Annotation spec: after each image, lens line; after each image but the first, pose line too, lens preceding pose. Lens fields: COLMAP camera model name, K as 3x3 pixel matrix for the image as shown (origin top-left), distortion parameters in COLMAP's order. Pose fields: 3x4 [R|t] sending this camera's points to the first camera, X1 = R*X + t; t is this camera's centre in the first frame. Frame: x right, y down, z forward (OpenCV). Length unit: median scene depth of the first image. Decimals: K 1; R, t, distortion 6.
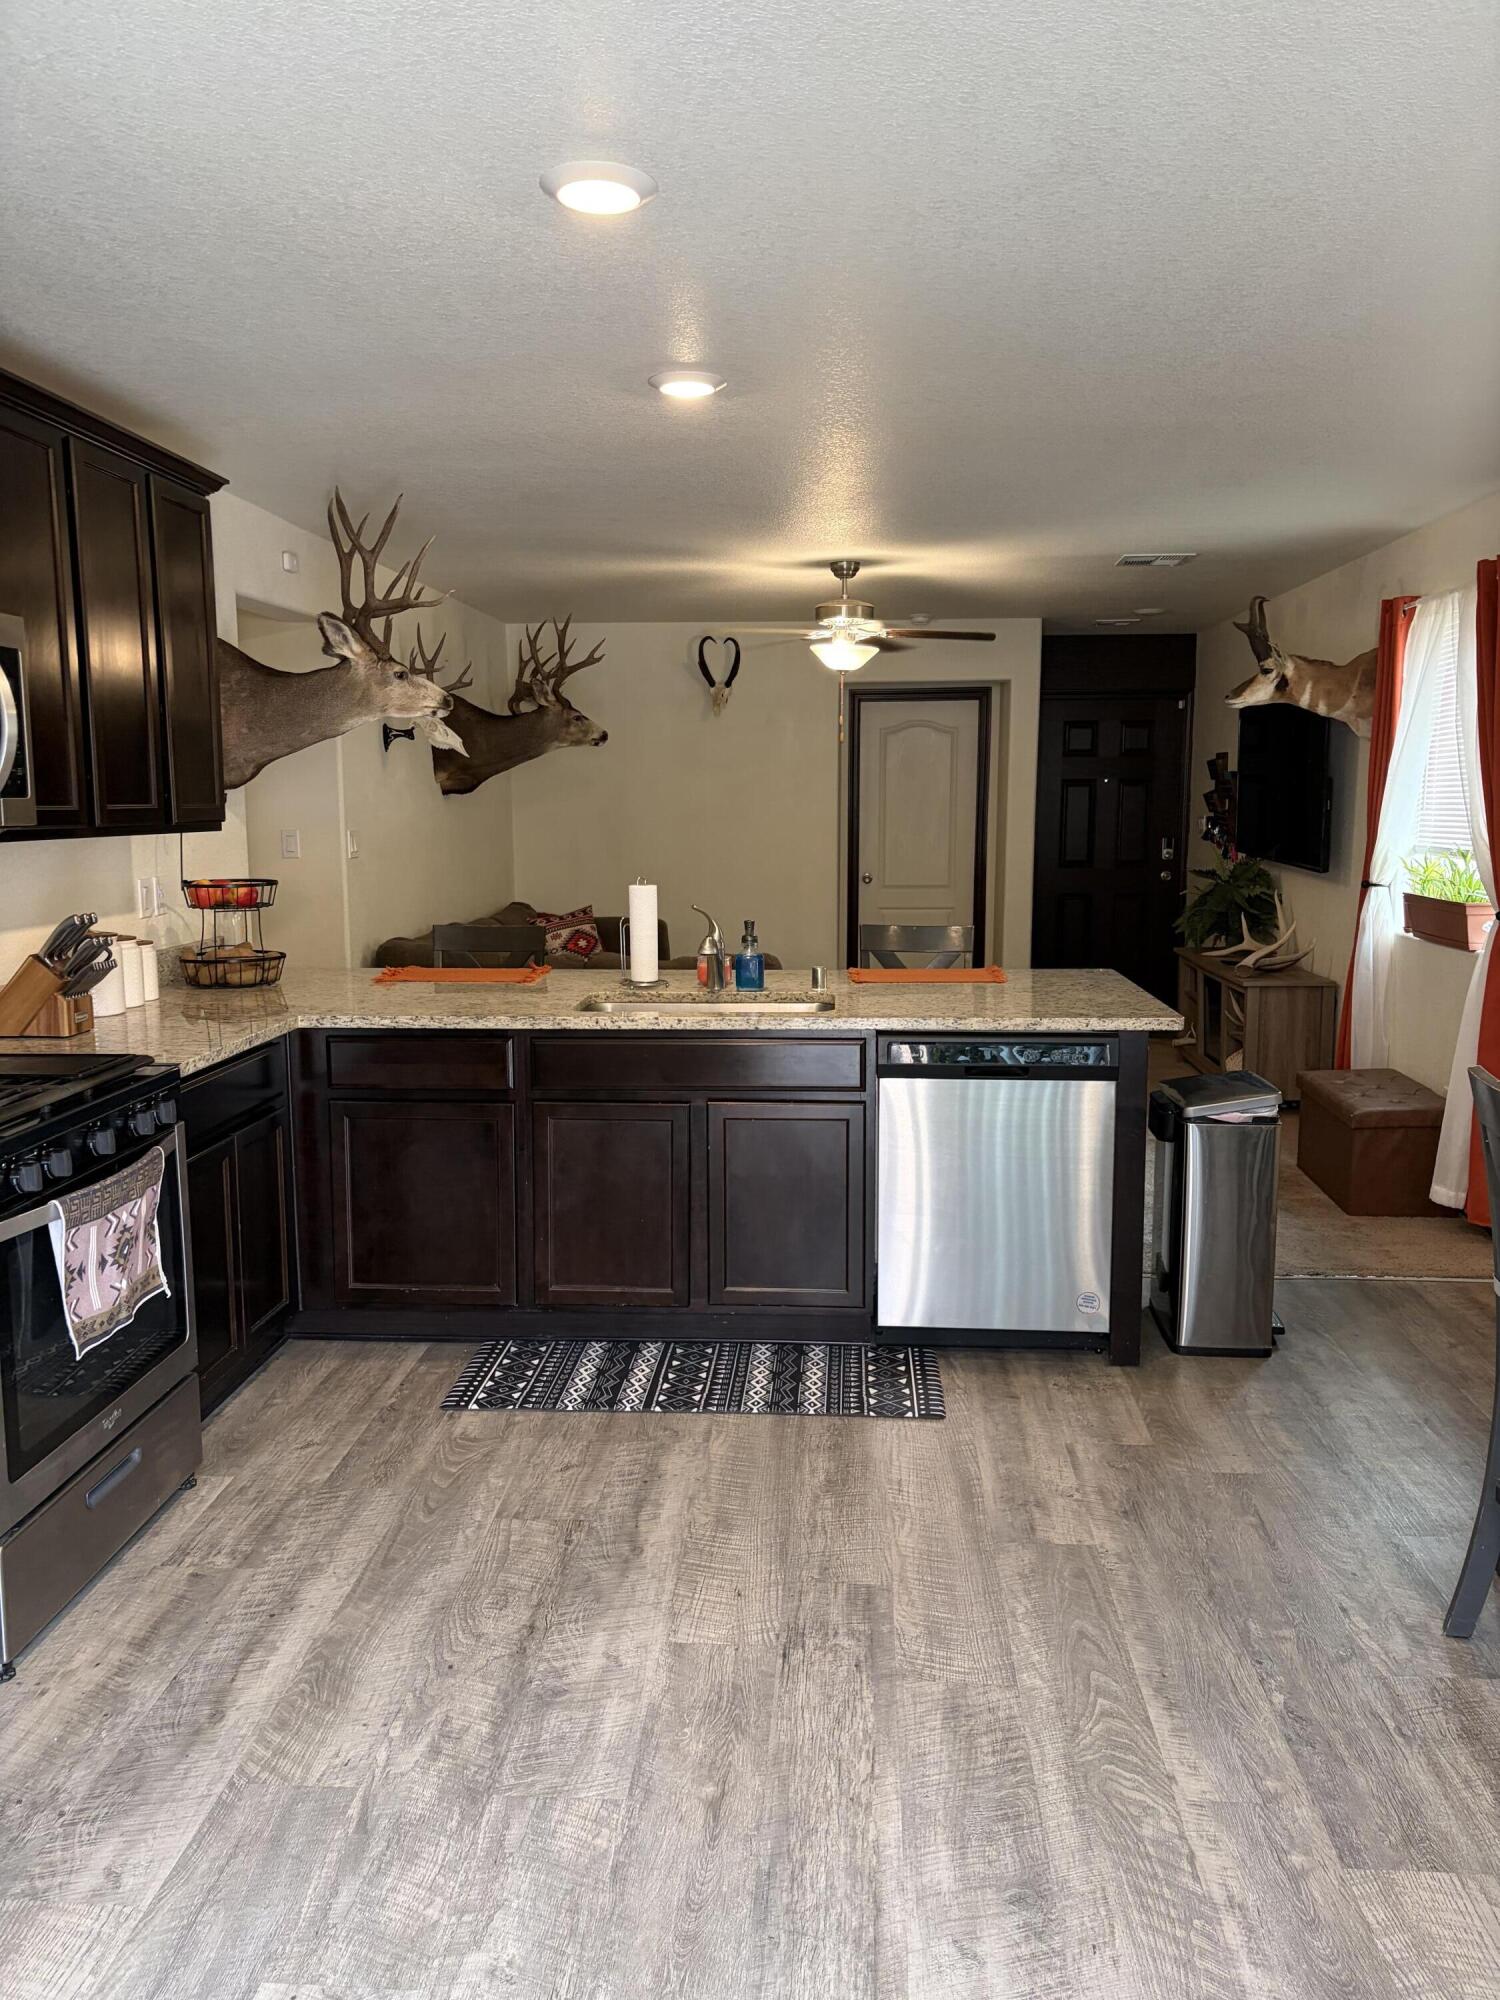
lens RADIAL K [[1495.4, 0, 749.1], [0, 1495.4, 1001.8], [0, 0, 1]] dist [-0.001137, -0.006490]
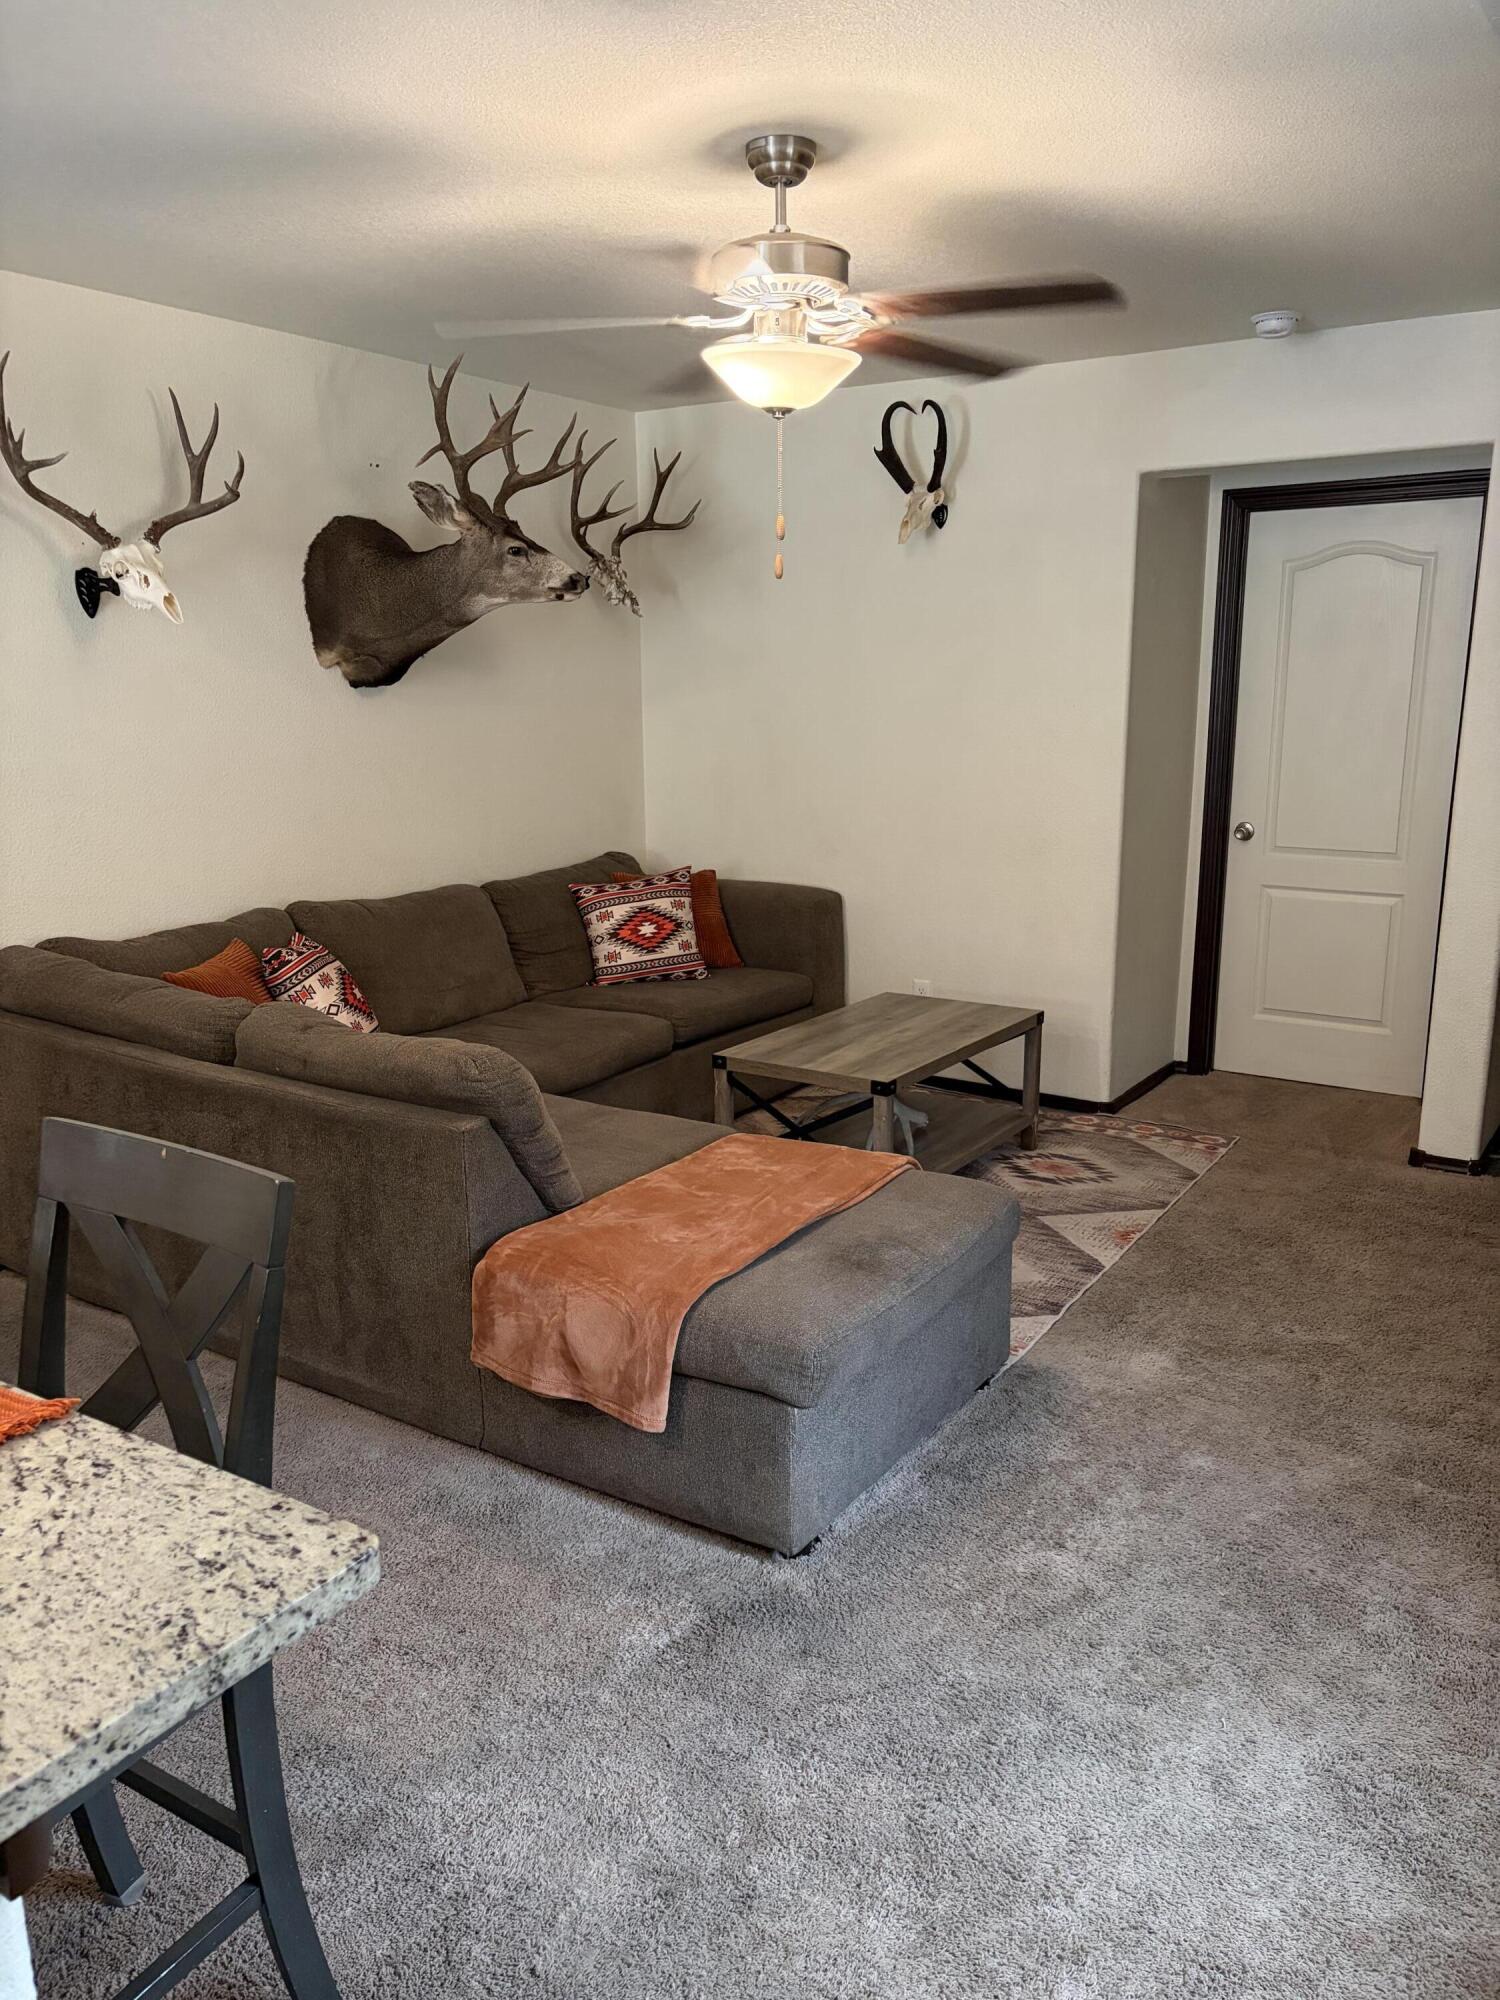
lens RADIAL K [[1495.4, 0, 758.0], [0, 1495.4, 1007.4], [0, 0, 1]] dist [-0.001137, -0.006490]
pose [[0.878988, 0.105745, -0.464971, 0.219370], [-0.062895, 0.992292, 0.106773, -0.076616], [0.472678, -0.064608, 0.878864, 0.482641]]
